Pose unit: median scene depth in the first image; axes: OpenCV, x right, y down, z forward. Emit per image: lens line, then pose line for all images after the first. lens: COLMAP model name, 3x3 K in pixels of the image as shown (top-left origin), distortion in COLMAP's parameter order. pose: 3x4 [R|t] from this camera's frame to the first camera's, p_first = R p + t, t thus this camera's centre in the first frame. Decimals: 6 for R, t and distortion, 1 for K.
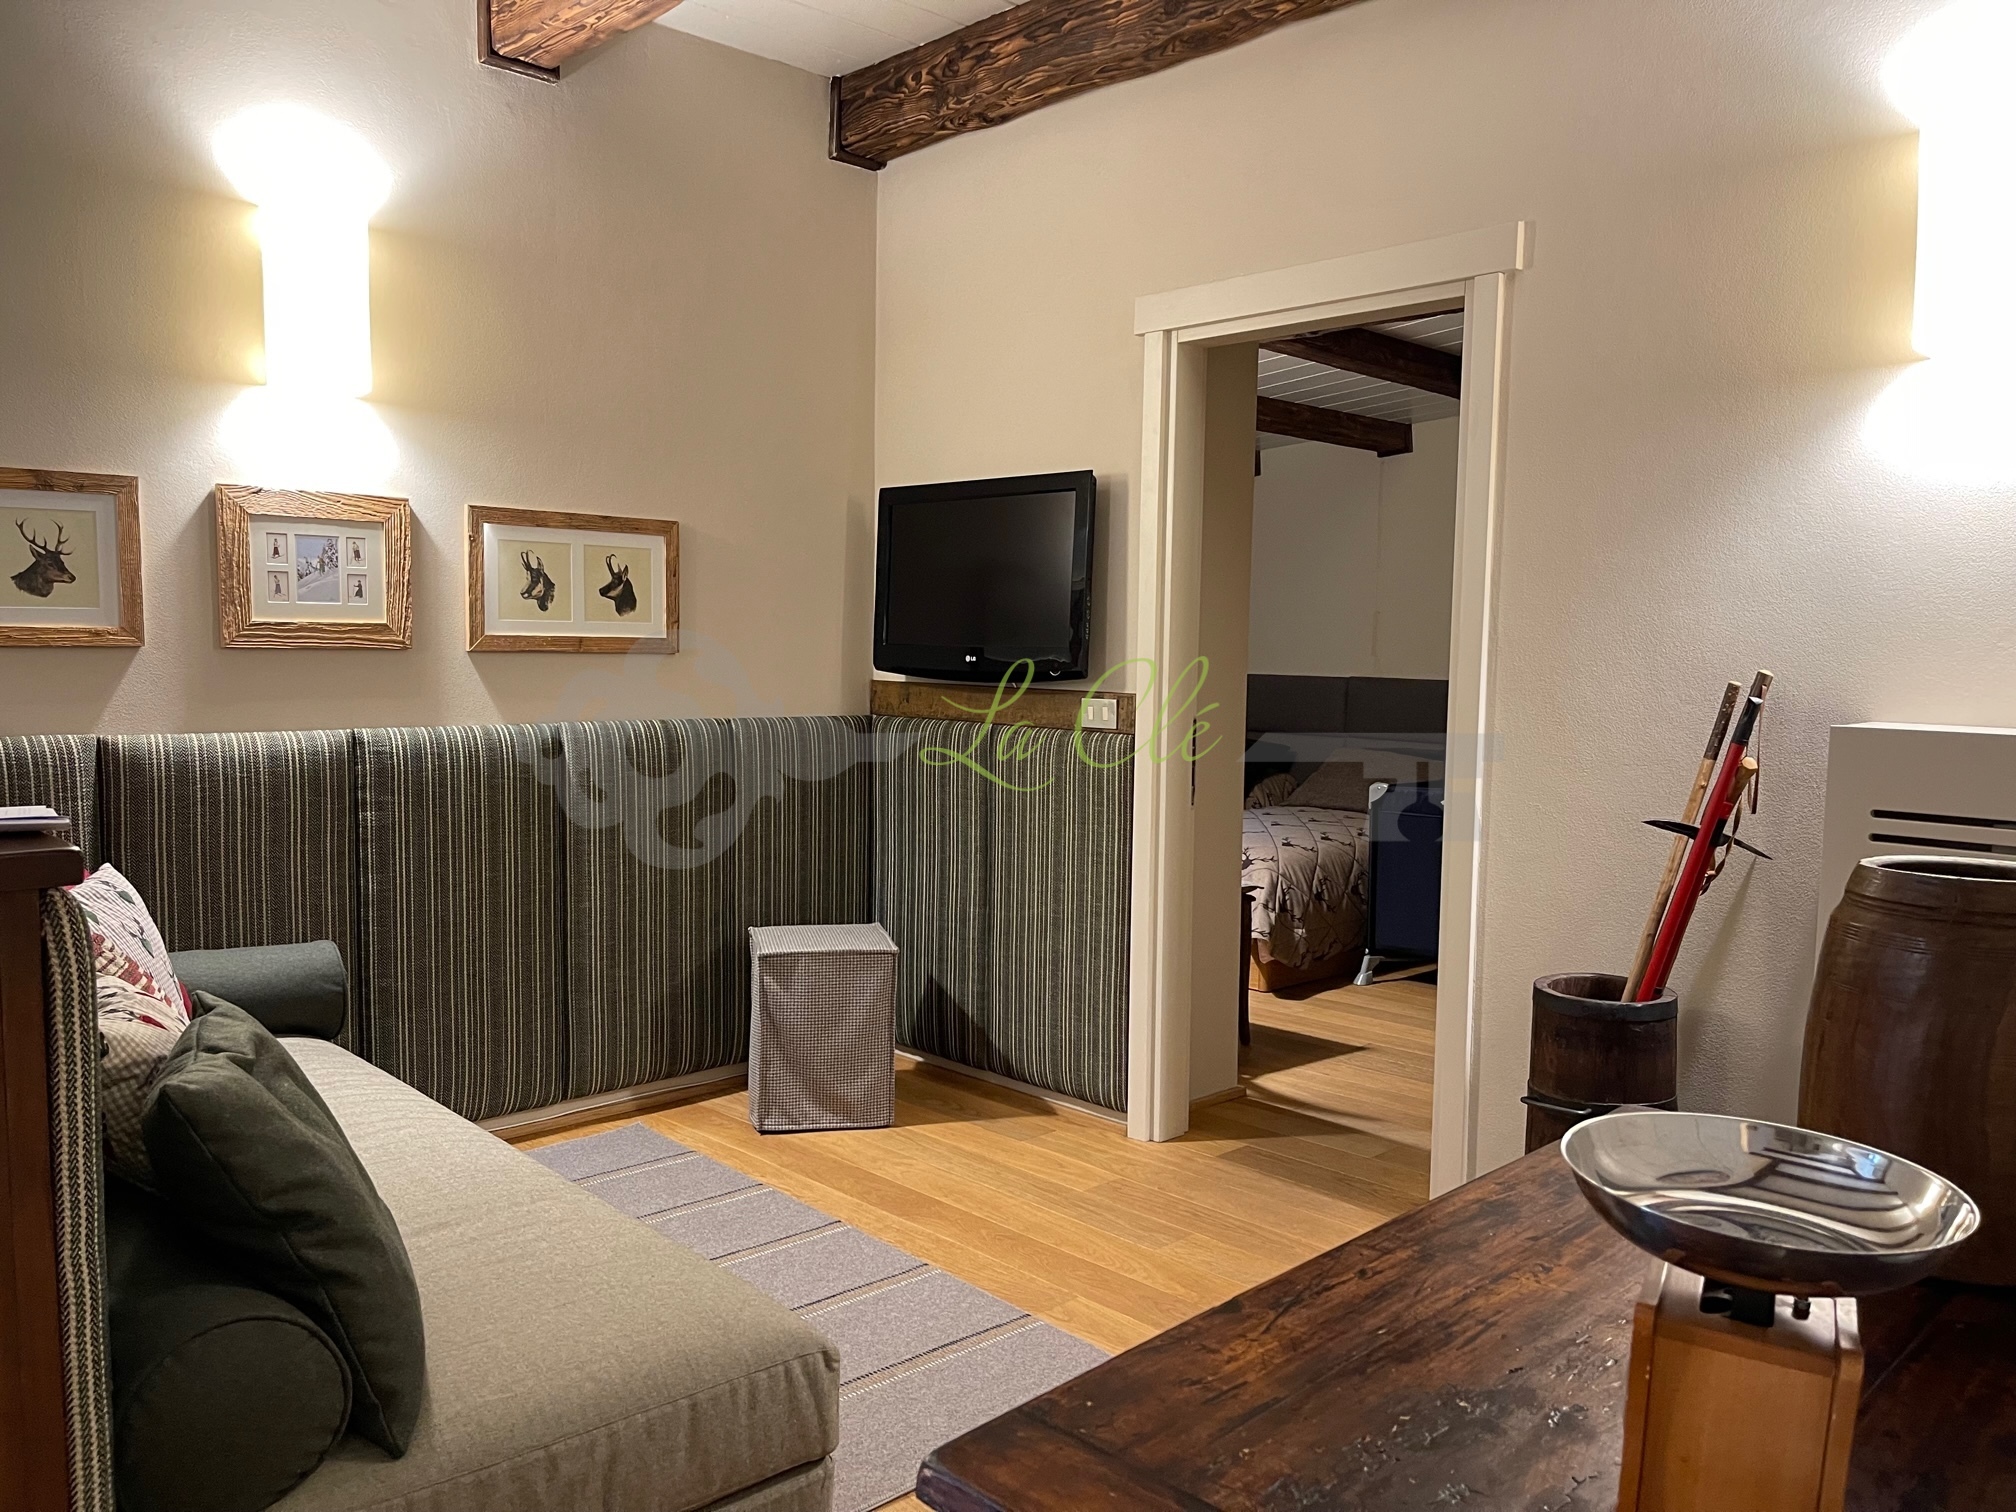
lens RADIAL K [[1554.6, 0, 989.1], [0, 1554.6, 758.3], [0, 0, 1]] dist [0.069600, -0.094938]
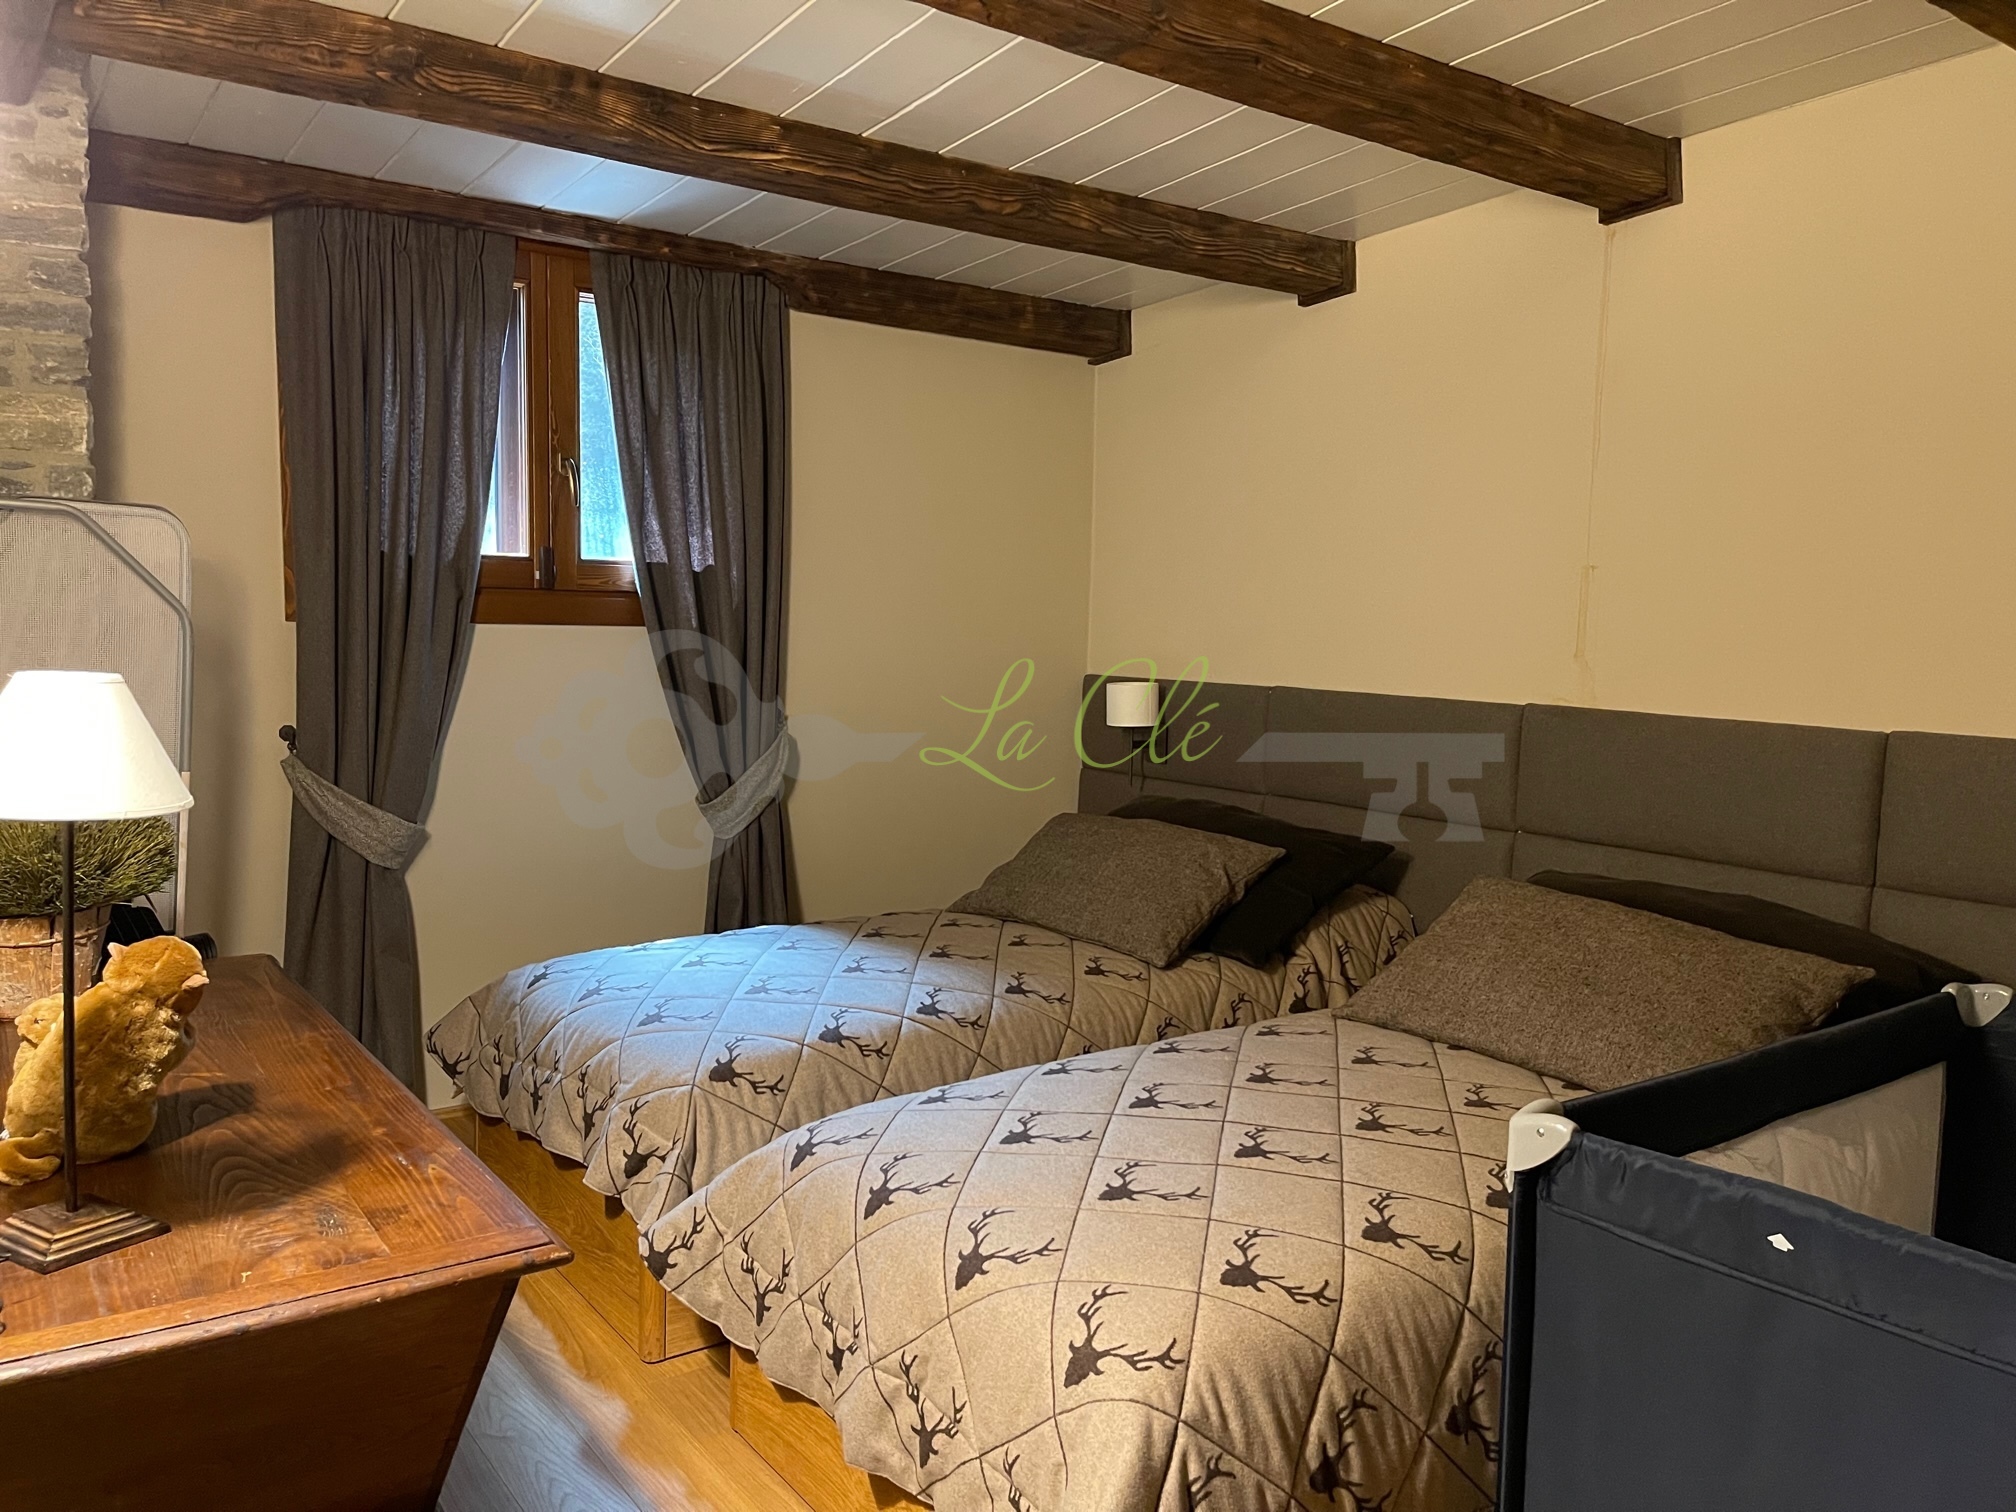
lens RADIAL K [[1554.6, 0, 989.1], [0, 1554.6, 758.3], [0, 0, 1]] dist [0.069600, -0.094938]
pose [[0.990166, 0.025224, -0.137604, 0.180023], [-0.023281, 0.999605, 0.015714, -0.053307], [0.137946, -0.012356, 0.990363, 0.671418]]
